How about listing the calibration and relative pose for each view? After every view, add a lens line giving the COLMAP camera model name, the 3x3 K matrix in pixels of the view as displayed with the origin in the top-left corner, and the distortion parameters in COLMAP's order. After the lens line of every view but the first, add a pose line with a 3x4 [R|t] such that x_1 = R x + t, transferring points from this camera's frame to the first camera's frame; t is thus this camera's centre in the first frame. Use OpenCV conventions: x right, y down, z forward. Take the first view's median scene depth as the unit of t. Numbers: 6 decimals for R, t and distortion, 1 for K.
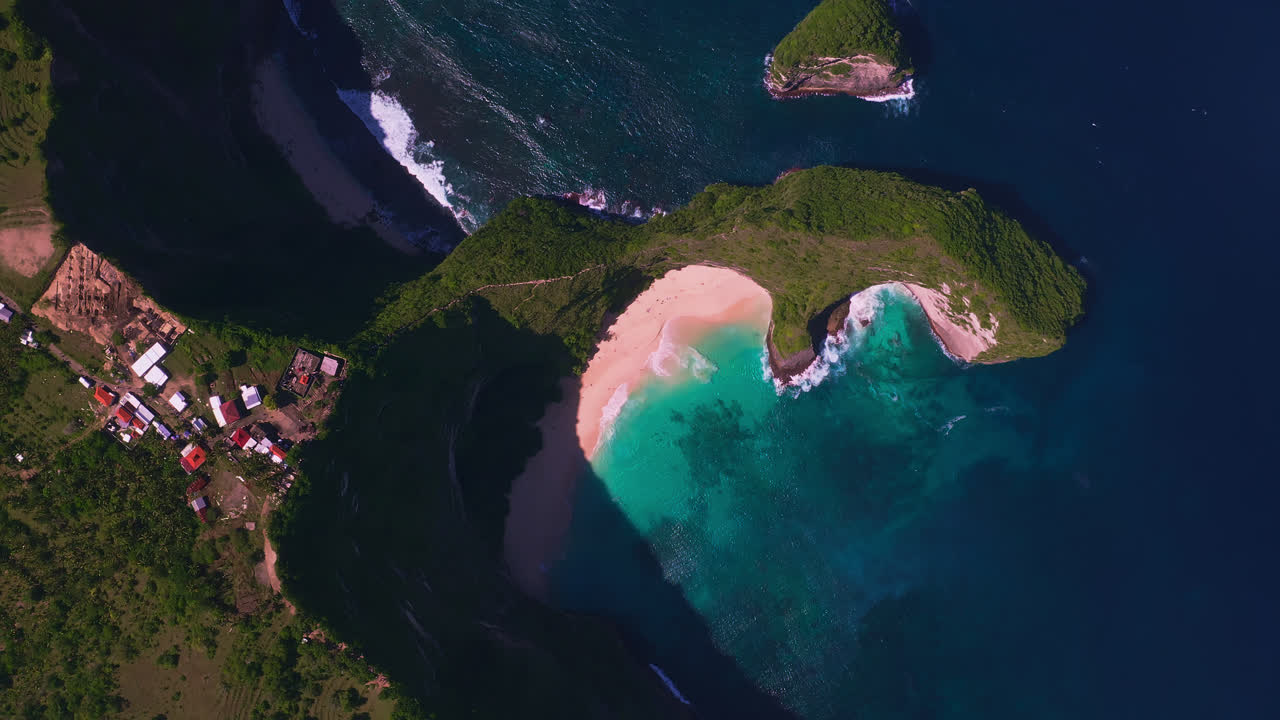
lens RADIAL K [[999.5, 0, 640.0], [0, 999.5, 360.0], [0, 0, 1]] dist [-0.171338, 0.000948]
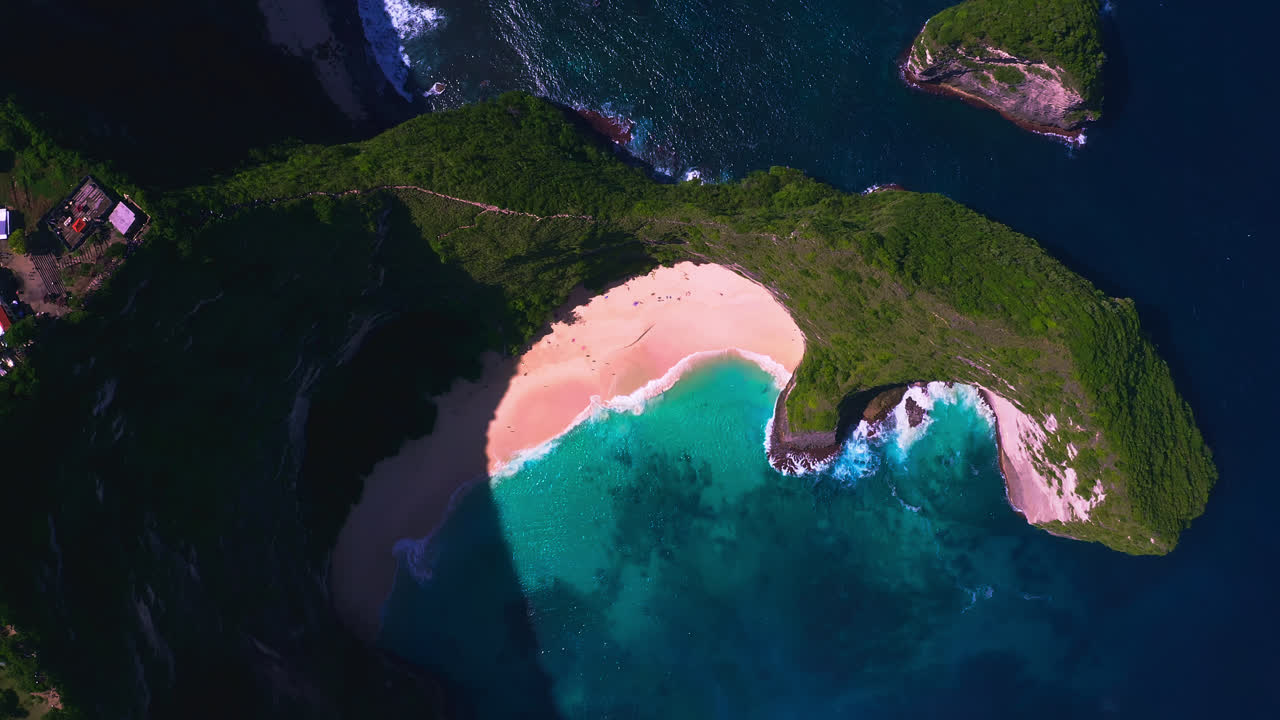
lens RADIAL K [[999.5, 0, 640.0], [0, 999.5, 360.0], [0, 0, 1]] dist [-0.171338, 0.000948]
pose [[0.939724, 0.341844, 0.007797, 0.021050], [-0.341926, 0.939601, 0.015366, -0.025901], [-0.002073, -0.017105, 0.999852, 0.318191]]
